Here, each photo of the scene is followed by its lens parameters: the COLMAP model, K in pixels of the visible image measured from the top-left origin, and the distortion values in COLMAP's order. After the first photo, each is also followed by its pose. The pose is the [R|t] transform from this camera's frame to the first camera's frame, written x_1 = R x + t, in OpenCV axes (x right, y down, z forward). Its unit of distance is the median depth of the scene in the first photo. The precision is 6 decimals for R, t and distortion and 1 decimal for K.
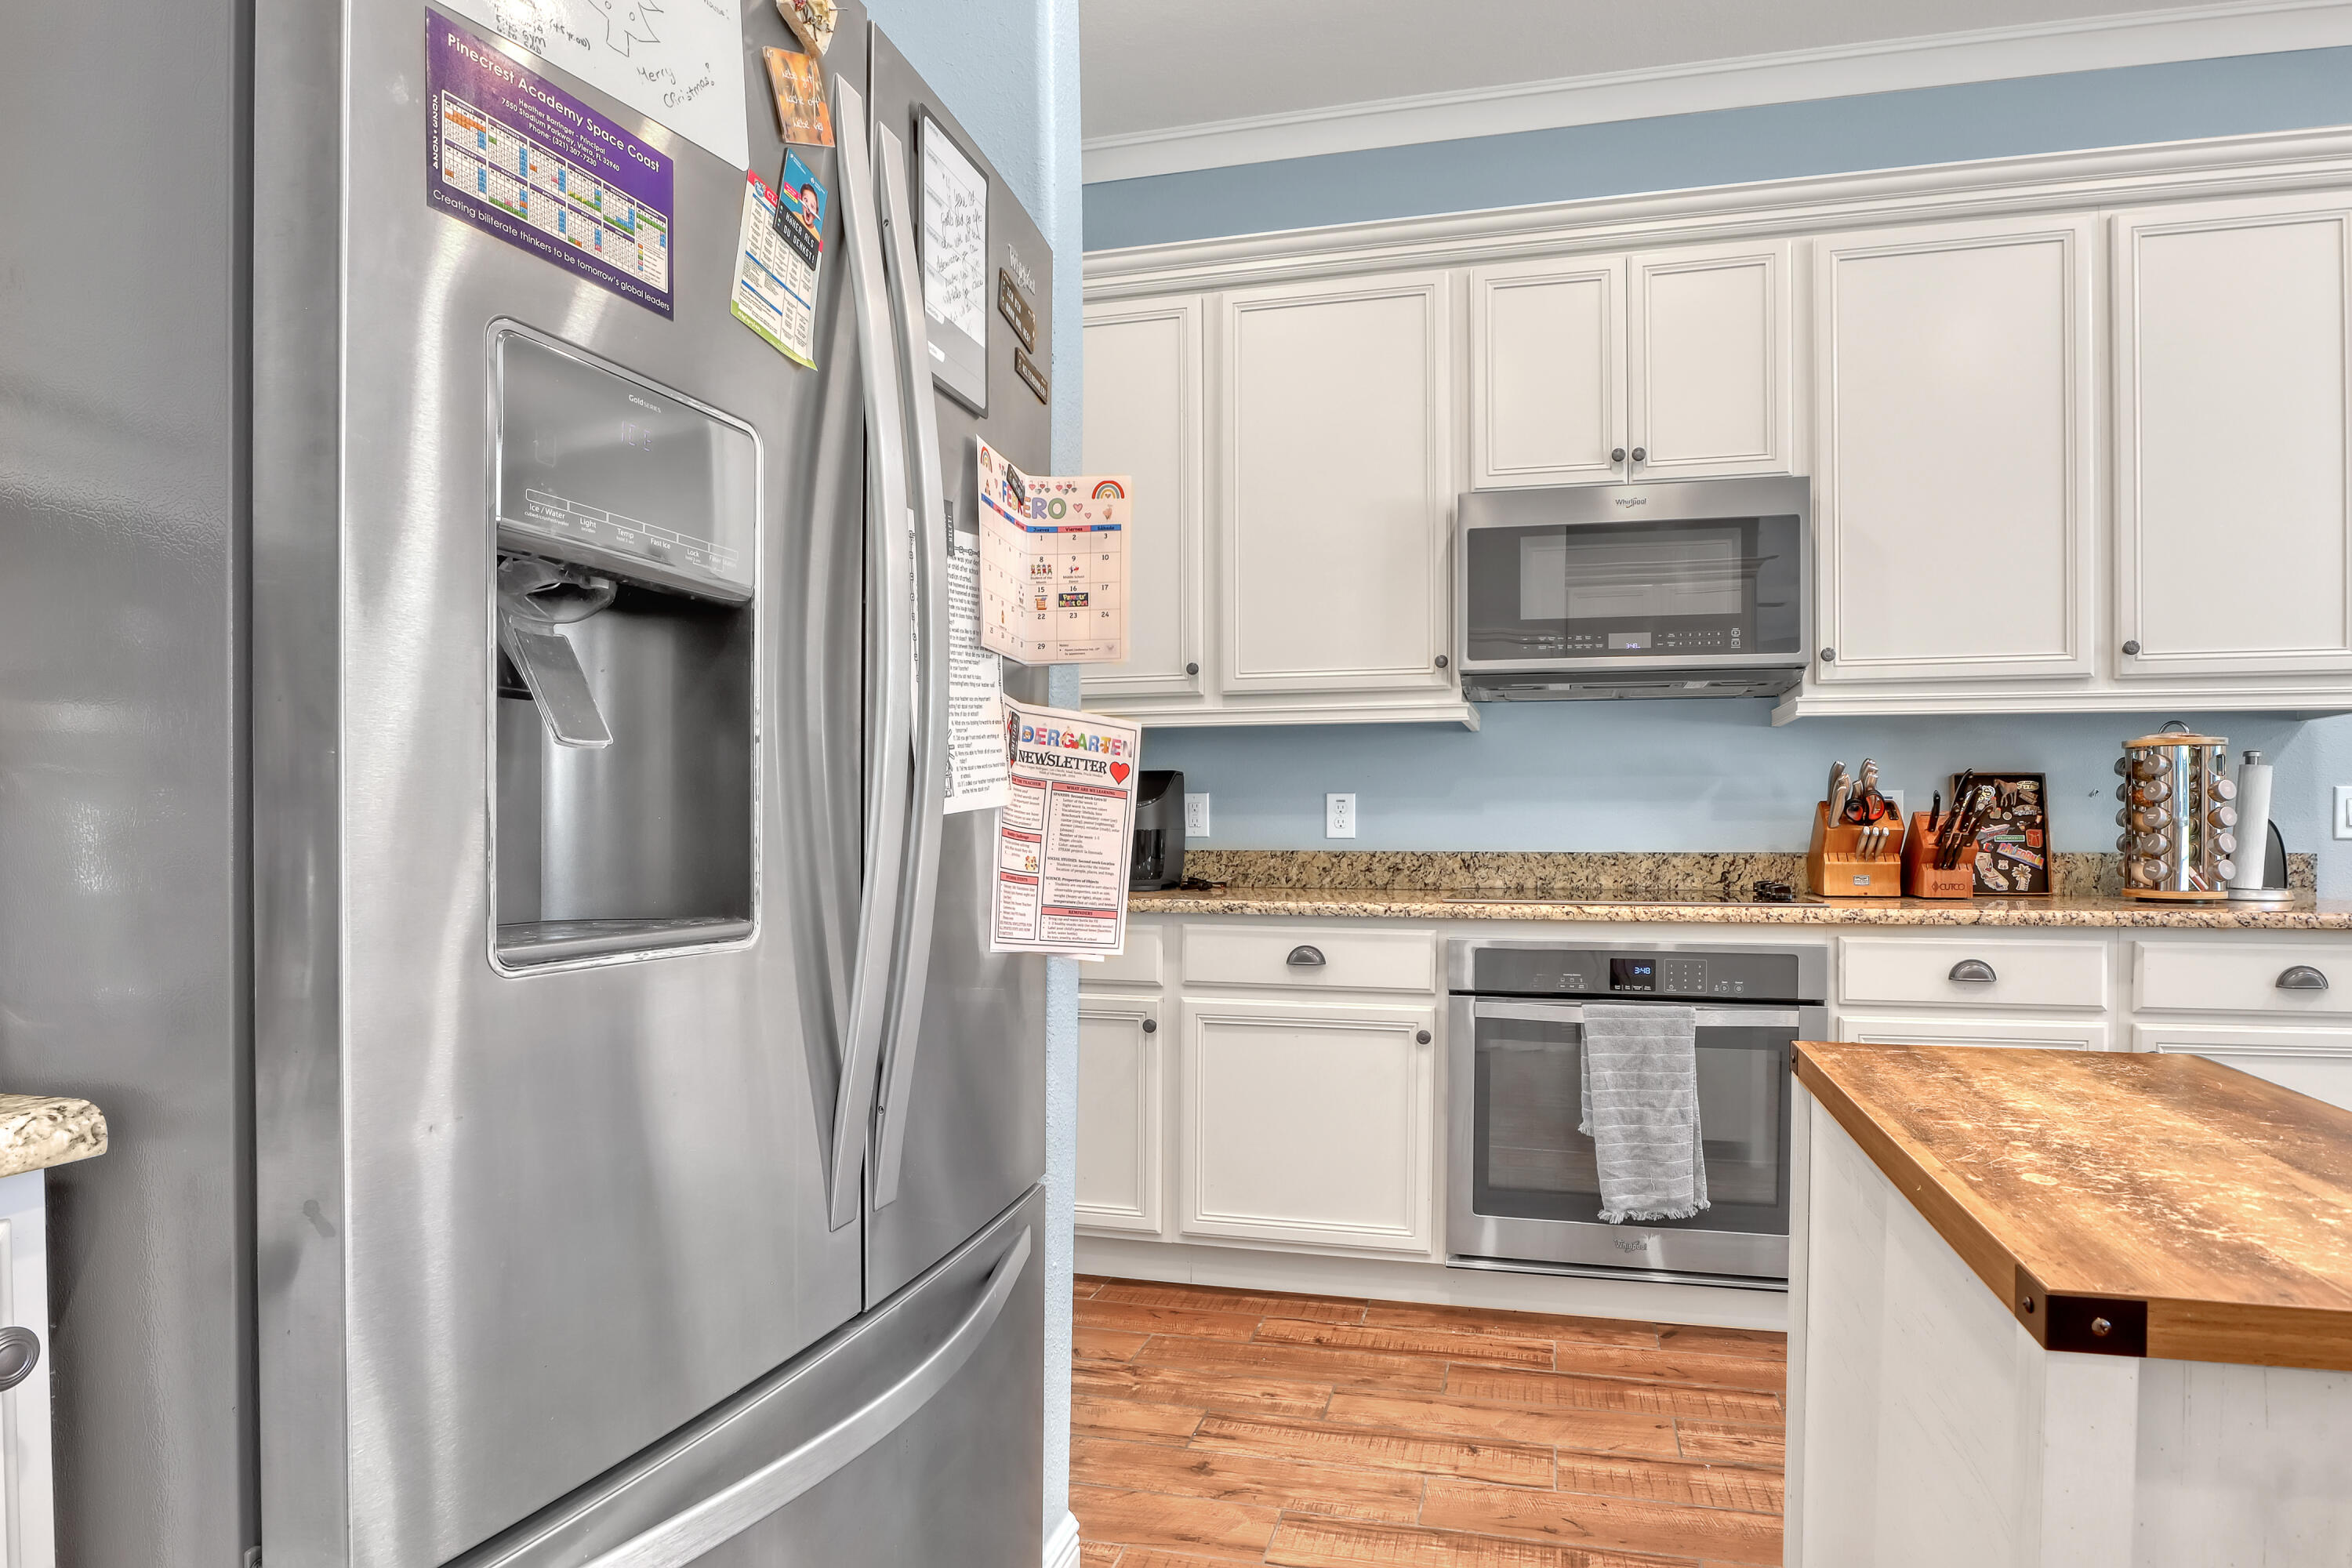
lens RADIAL K [[1259.6, 0, 1237.6], [0, 1259.6, 825.8], [0, 0, 1]] dist [-0.041651, 0.000434]
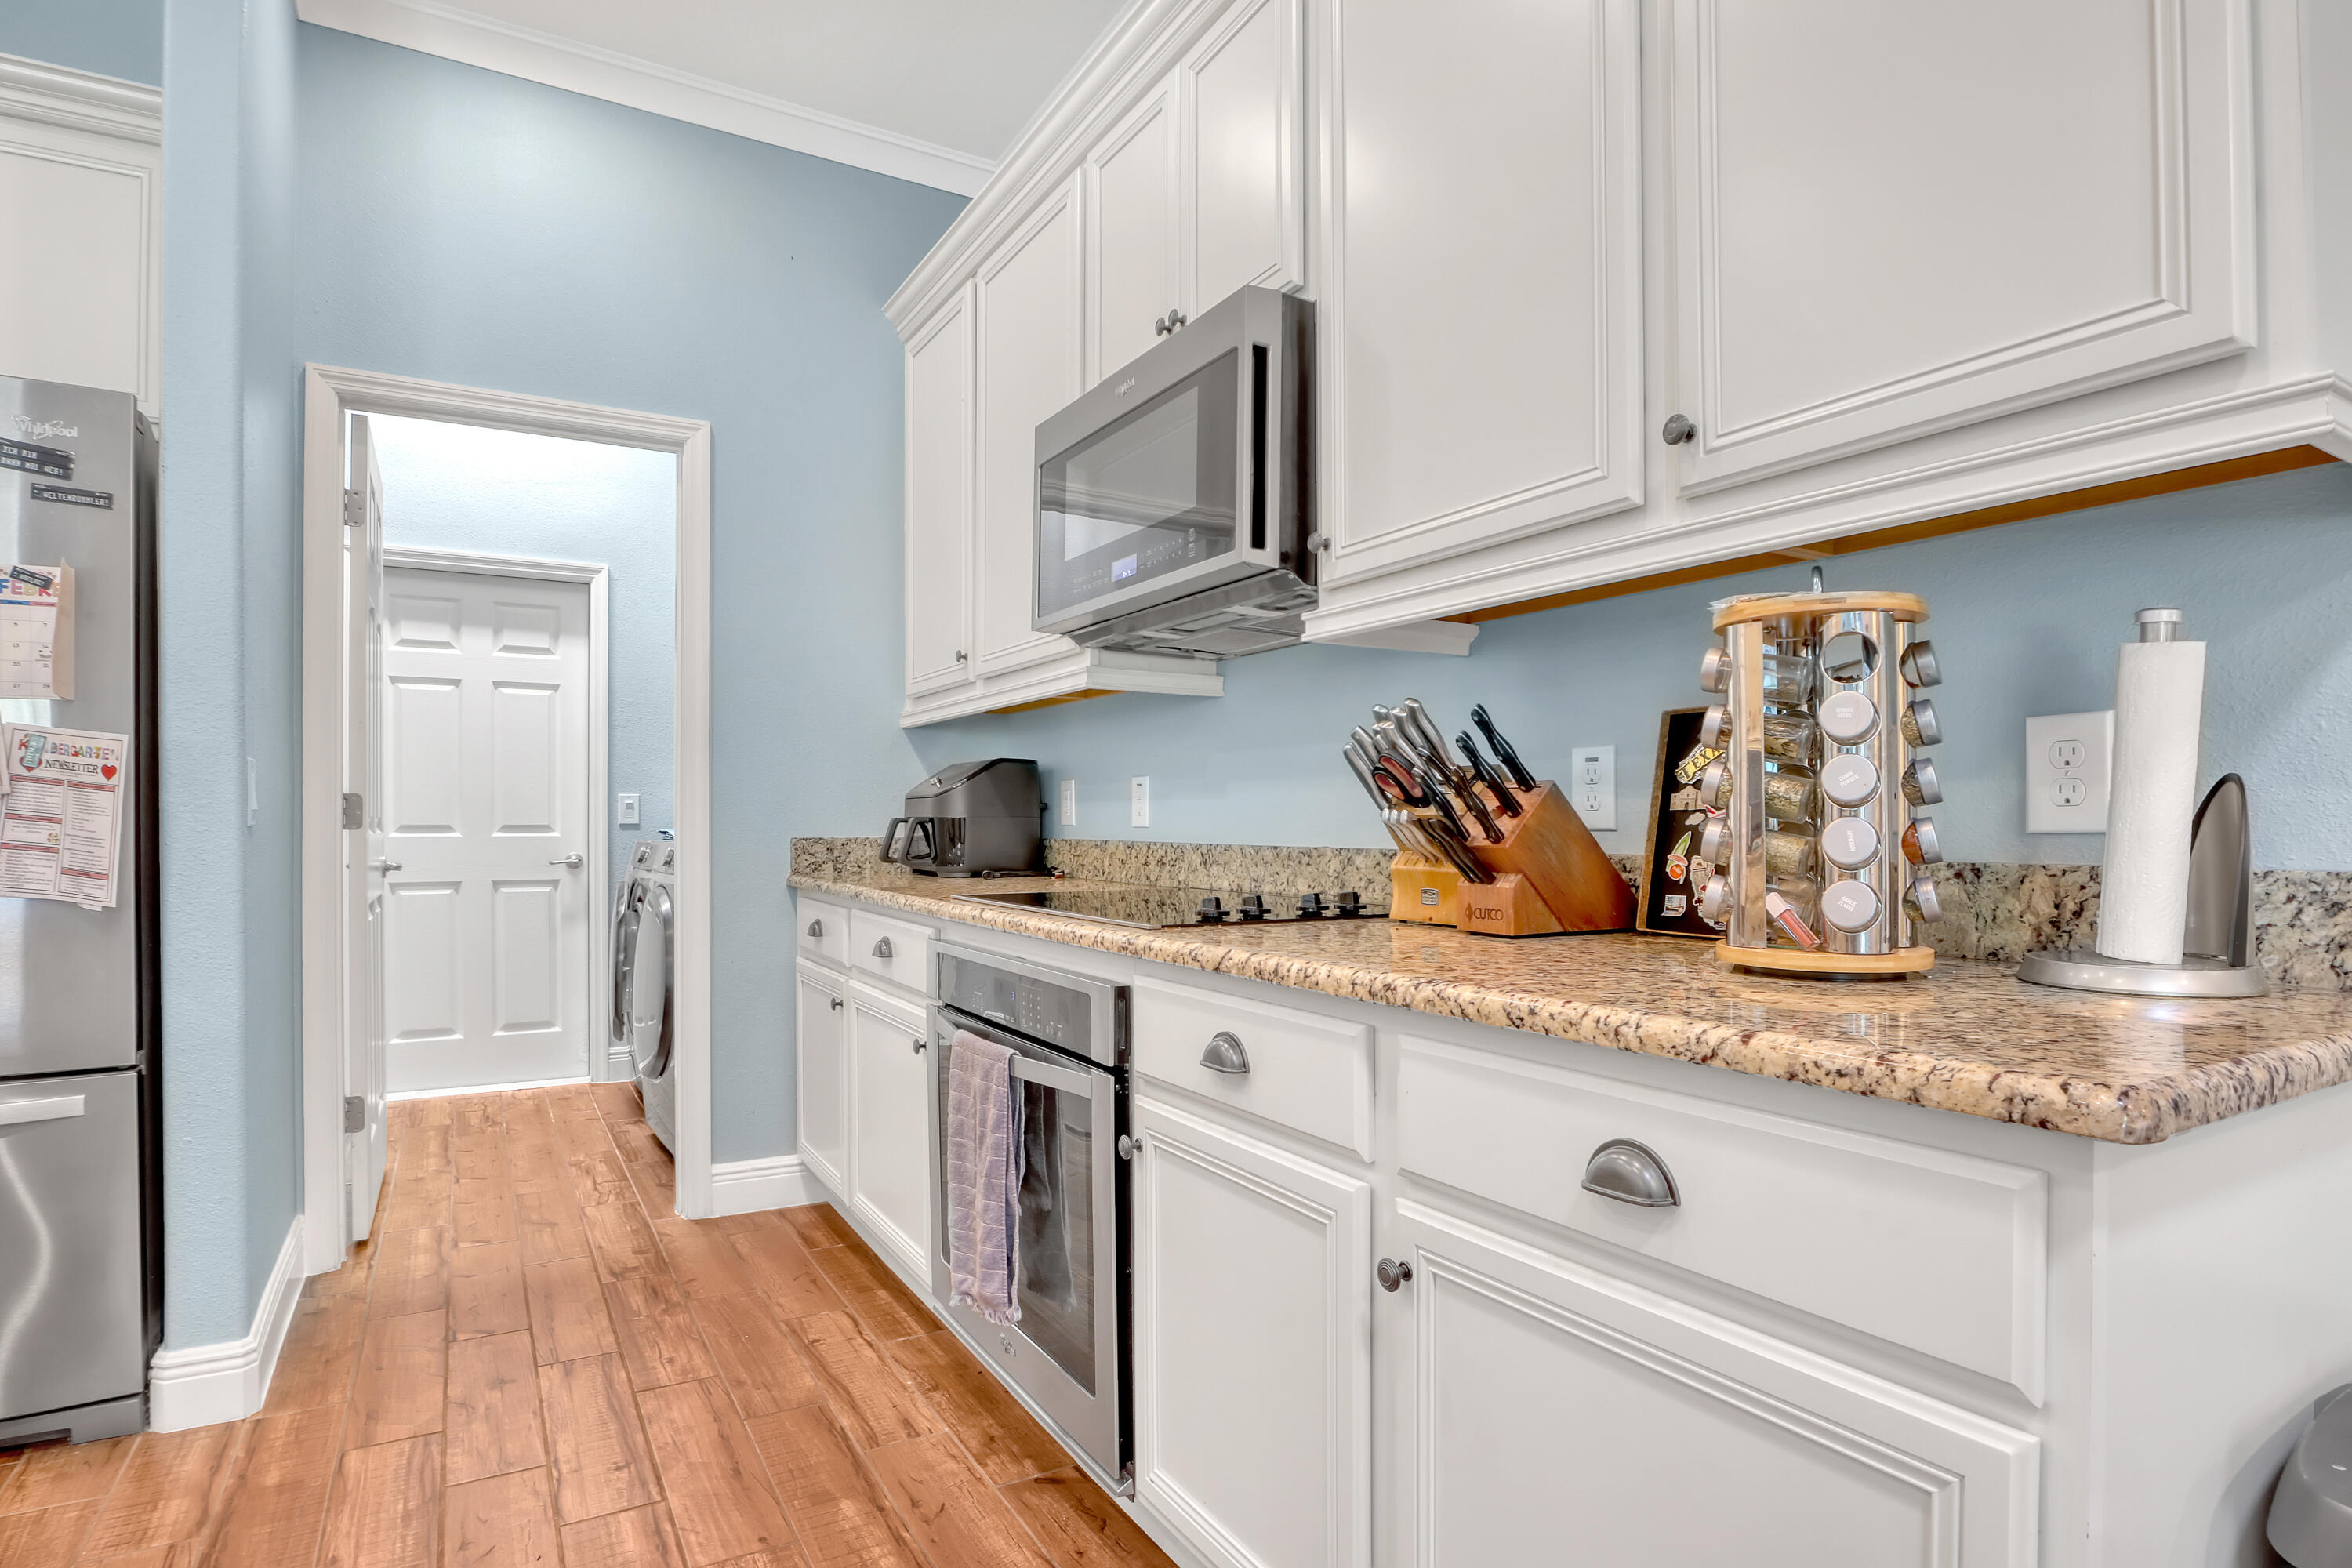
lens RADIAL K [[1240.1, 0, 1176.3], [0, 1240.1, 807.2], [0, 0, 1]] dist [-0.021025, 0.000161]
pose [[0.685126, -0.008249, -0.728378, 0.999651], [0.001642, 0.999951, -0.009780, 0.005954], [0.728423, 0.005505, 0.685105, 0.567542]]
